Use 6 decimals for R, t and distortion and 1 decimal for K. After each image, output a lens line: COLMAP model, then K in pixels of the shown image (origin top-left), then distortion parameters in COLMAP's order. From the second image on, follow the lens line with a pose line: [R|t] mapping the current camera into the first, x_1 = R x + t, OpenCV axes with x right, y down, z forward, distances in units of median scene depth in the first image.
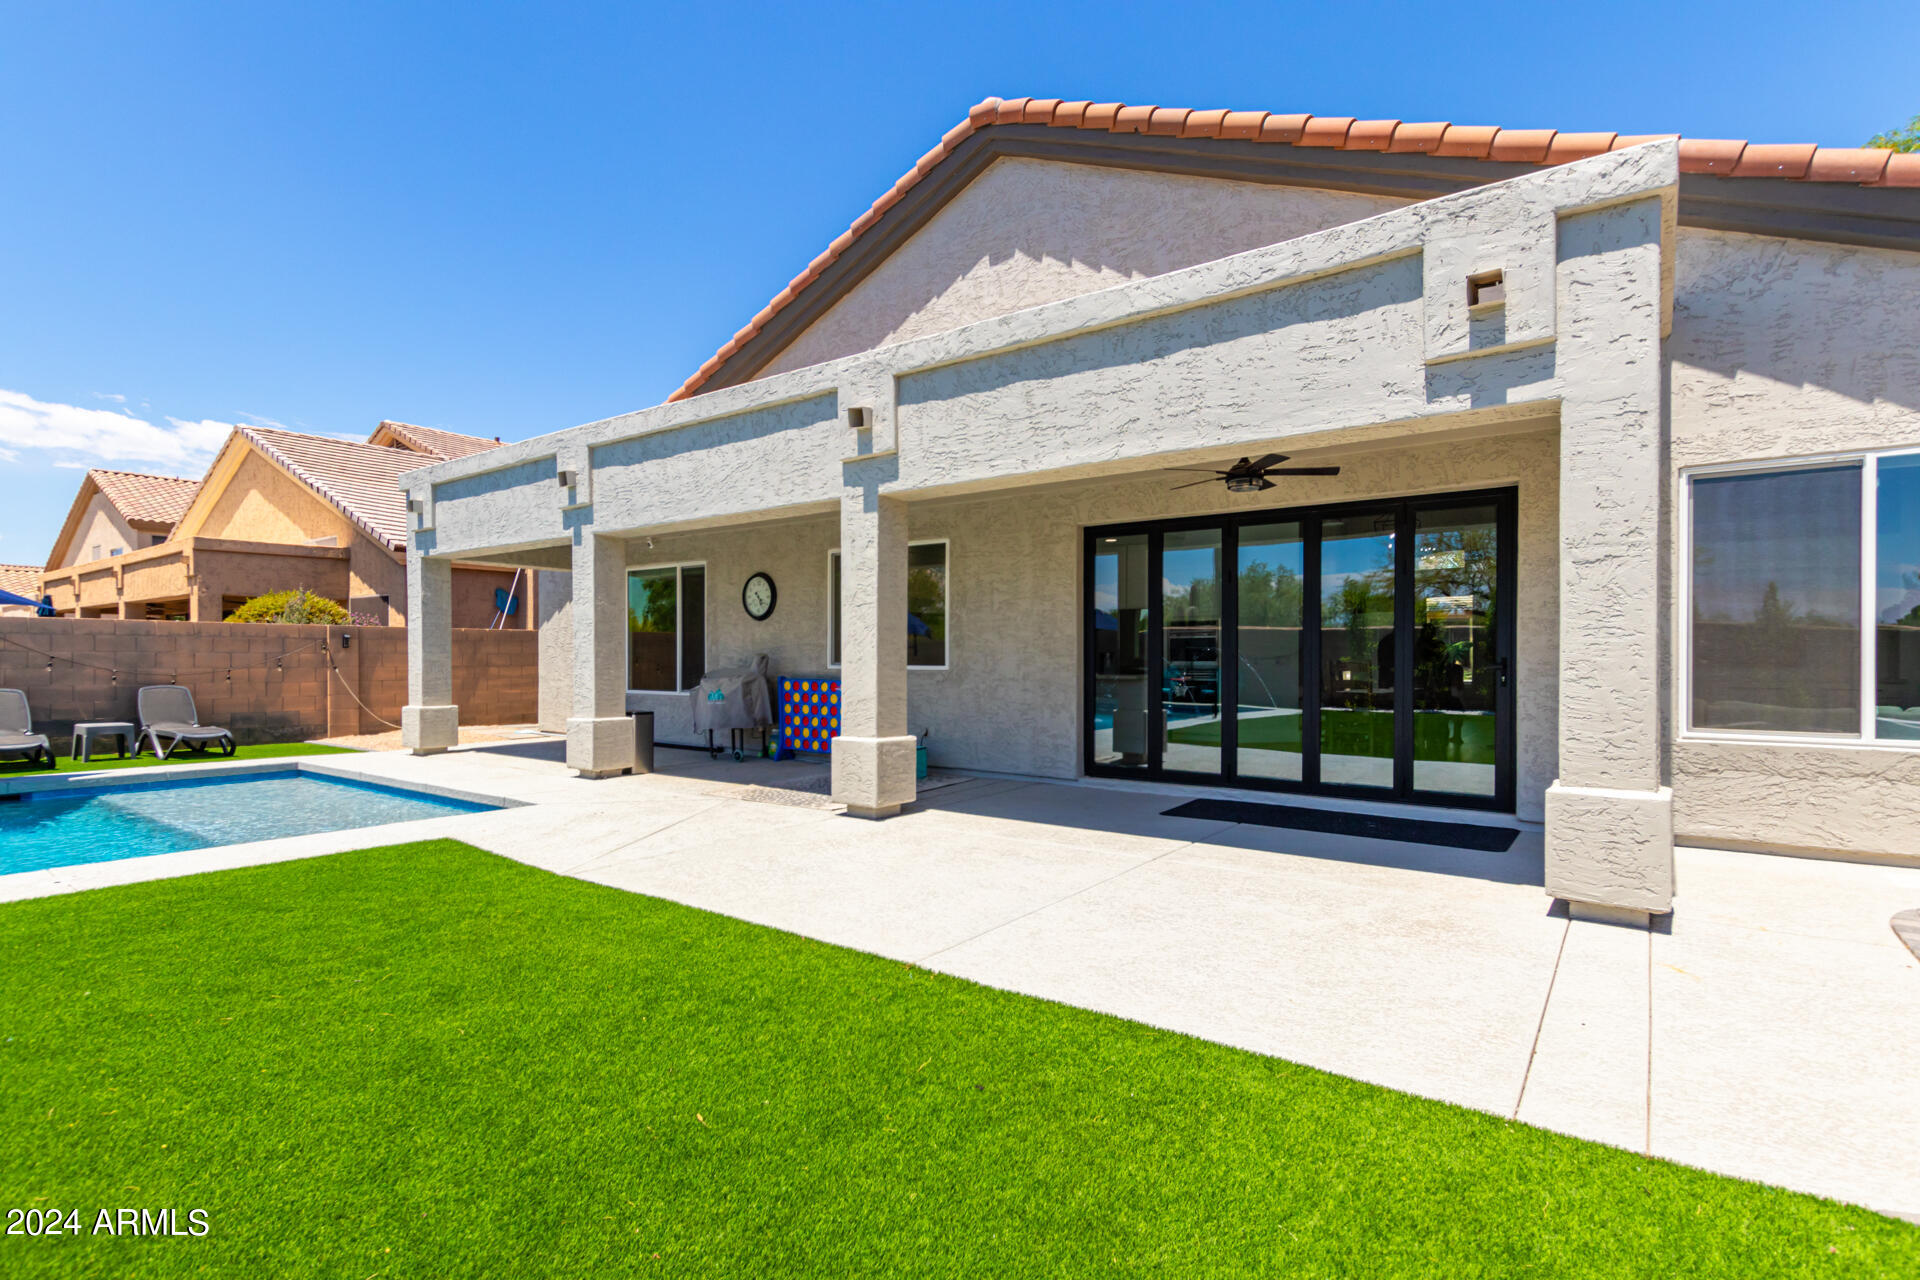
lens RADIAL K [[930.6, 0, 955.9], [0, 930.6, 651.3], [0, 0, 1]] dist [0.011030, -0.003888]
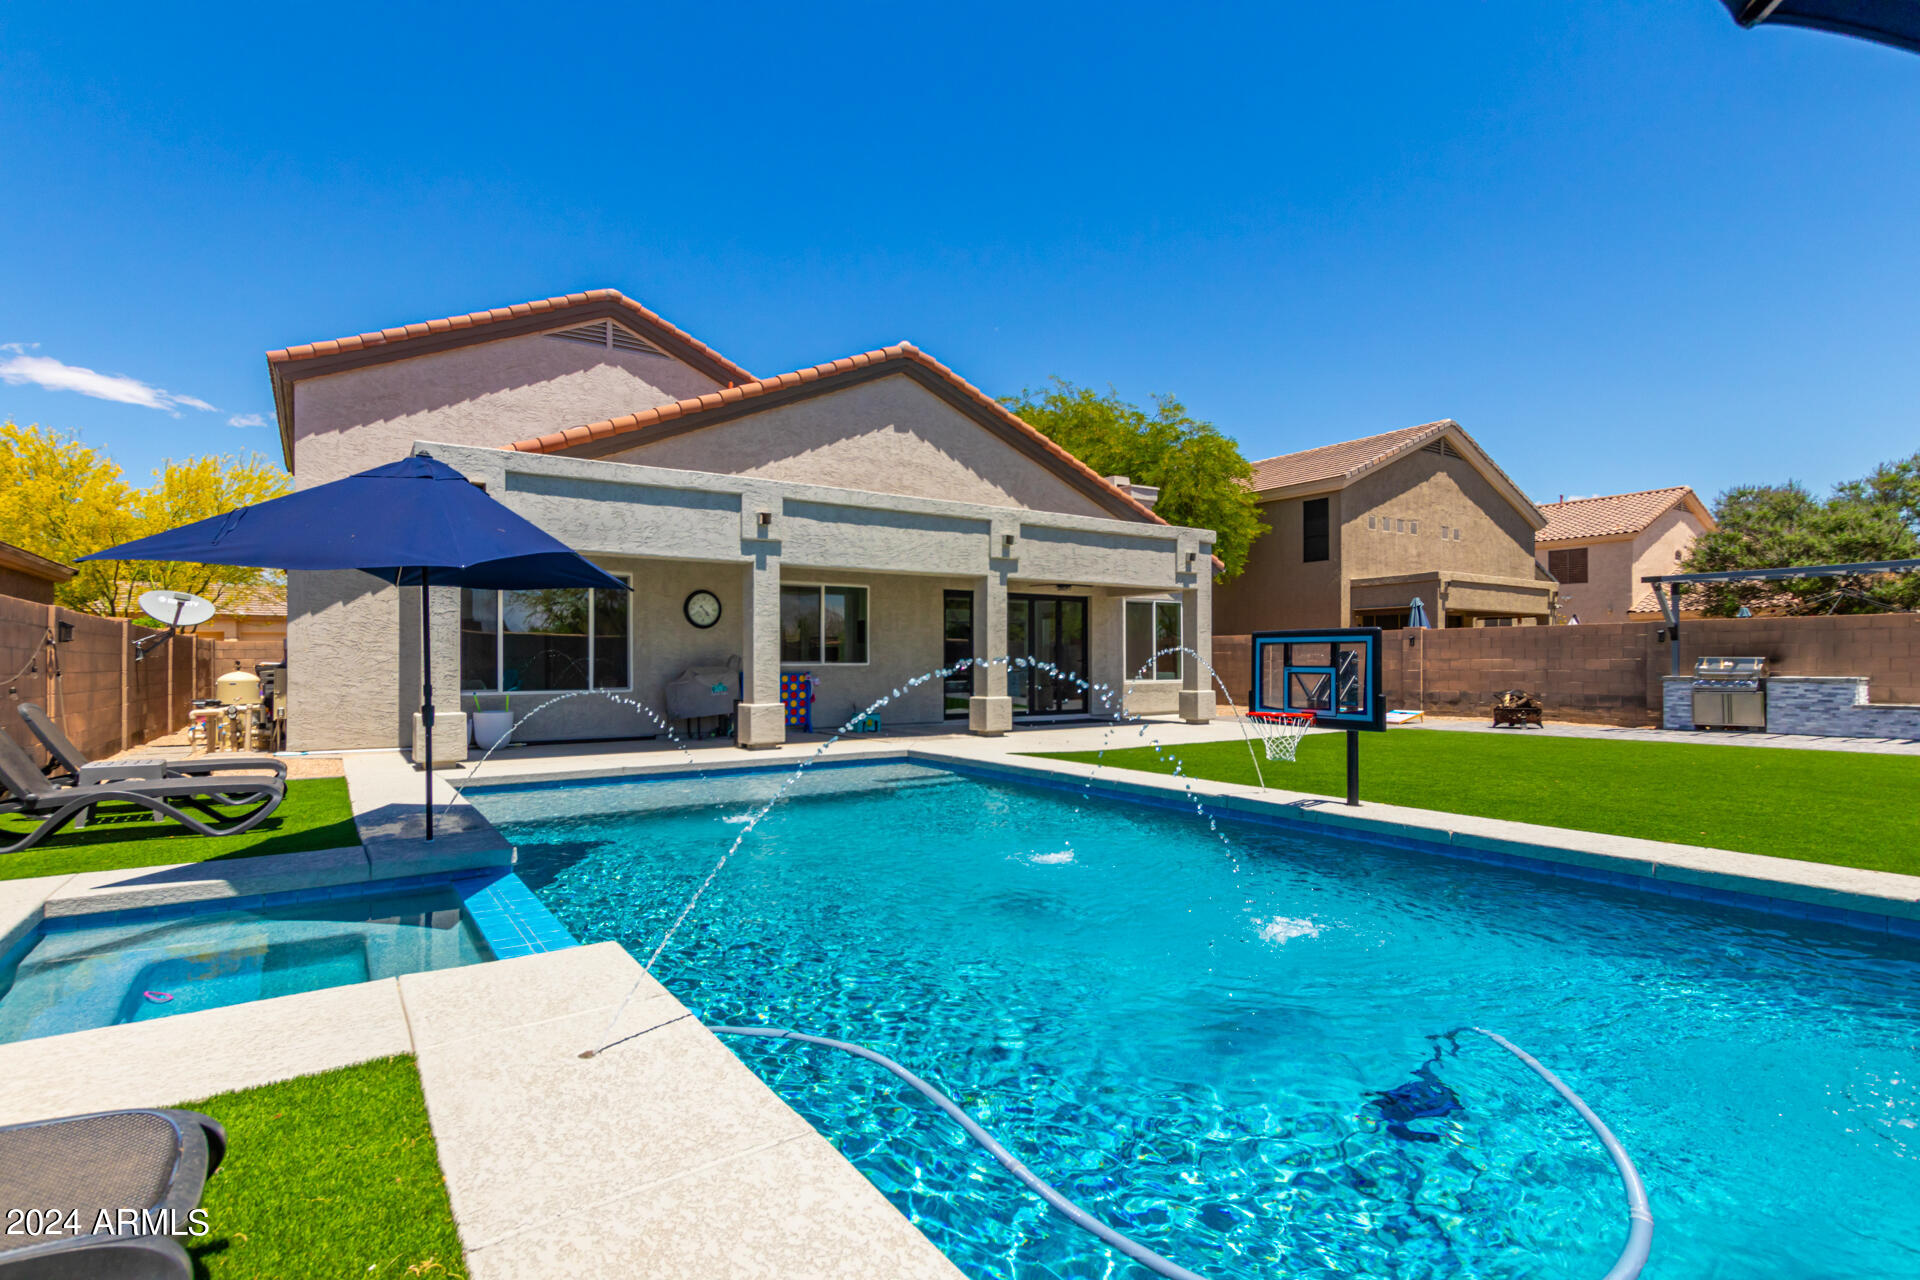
lens RADIAL K [[930.6, 0, 958.3], [0, 930.6, 653.8], [0, 0, 1]] dist [0.011030, -0.003888]
pose [[0.322960, 0.007746, 0.946381, -1.558824], [-0.000987, 0.999969, -0.007847, 0.012644], [-0.946412, 0.001600, 0.322957, 0.330523]]
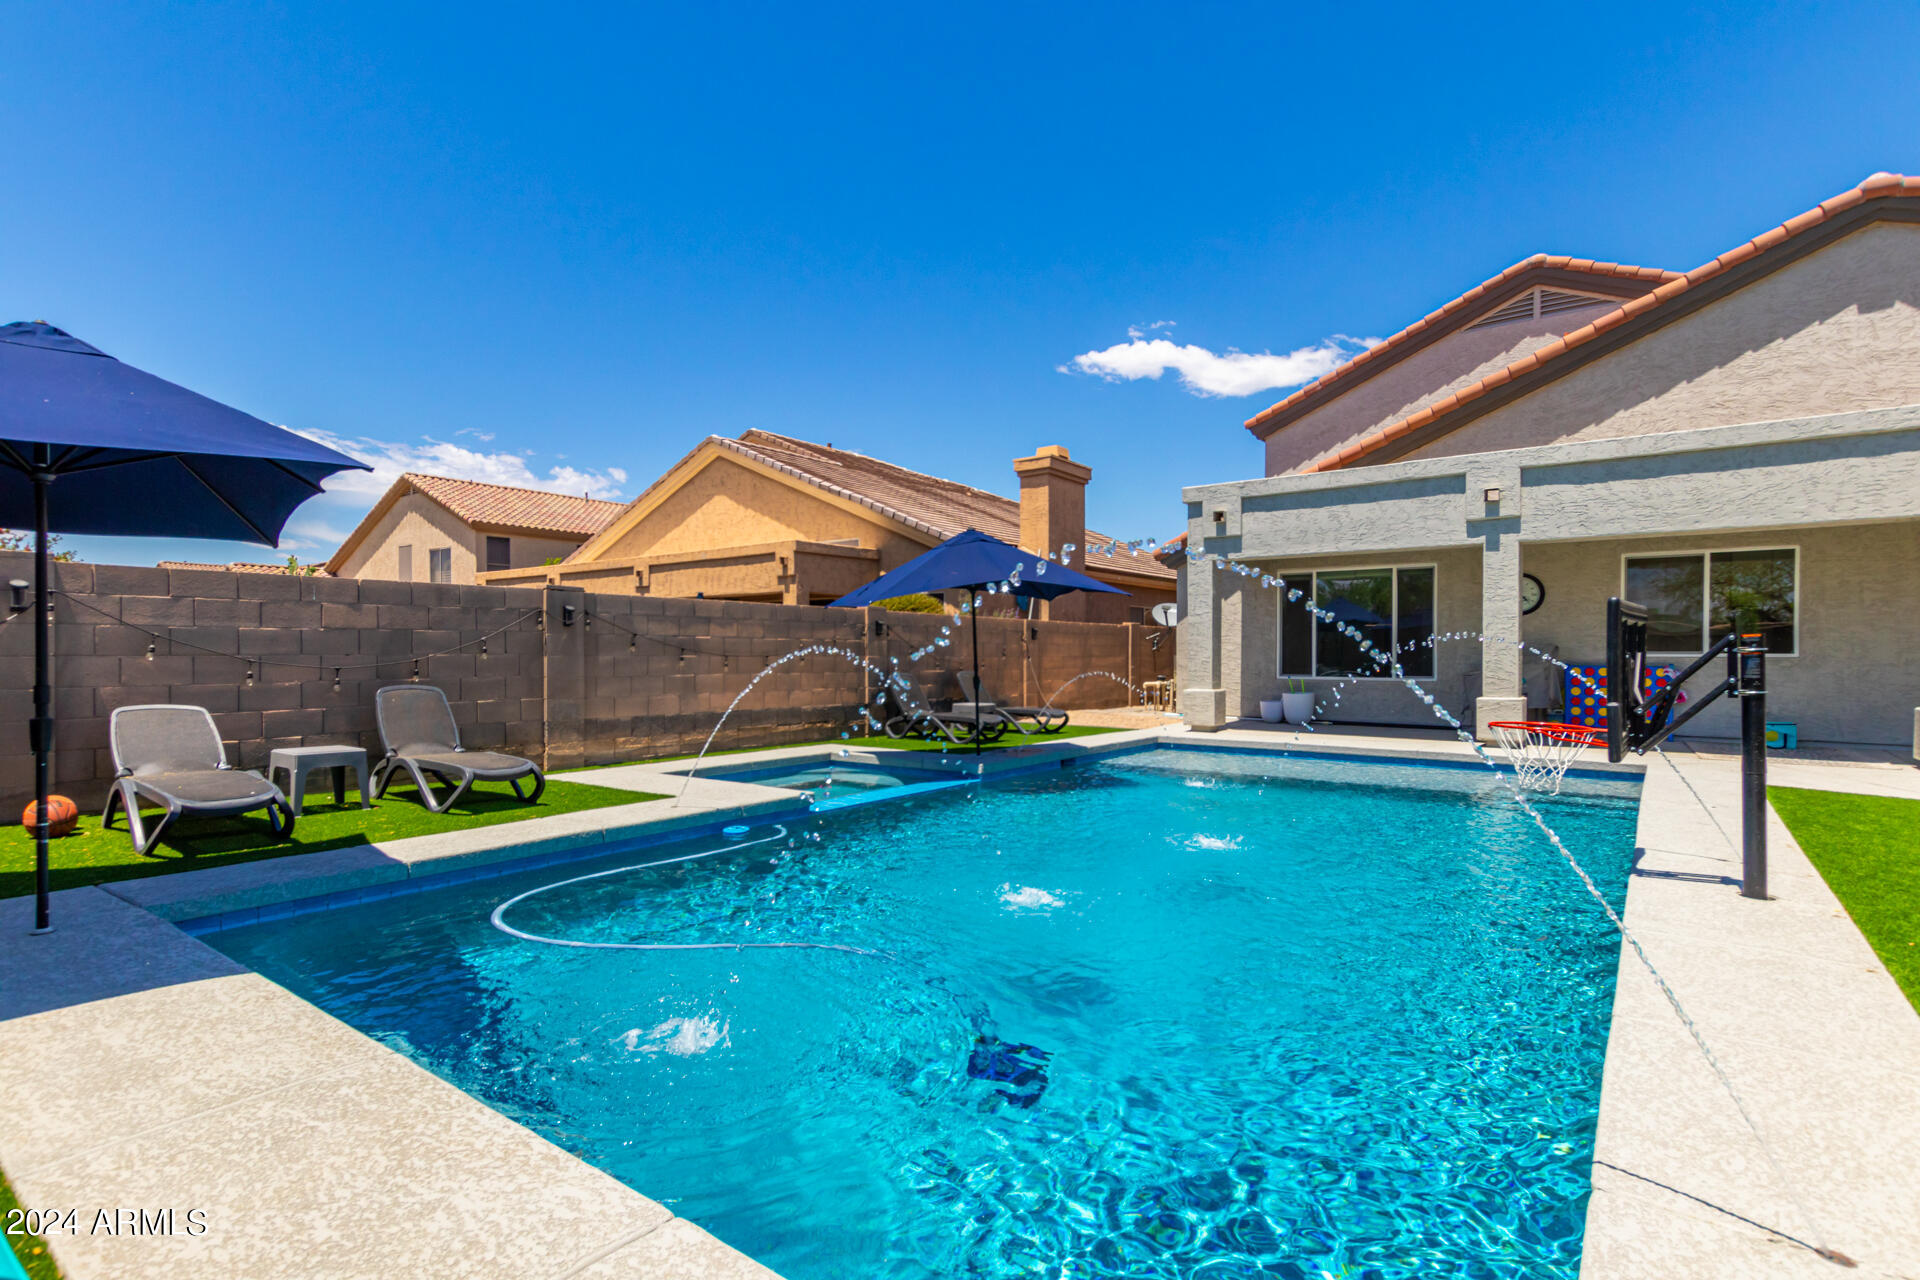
lens RADIAL K [[930.6, 0, 952.3], [0, 930.6, 652.5], [0, 0, 1]] dist [0.011030, -0.003888]
pose [[0.999991, 0.001319, -0.004090, -1.102475], [-0.001302, 0.999991, 0.004095, 0.011078], [0.004095, -0.004089, 0.999983, -0.190027]]
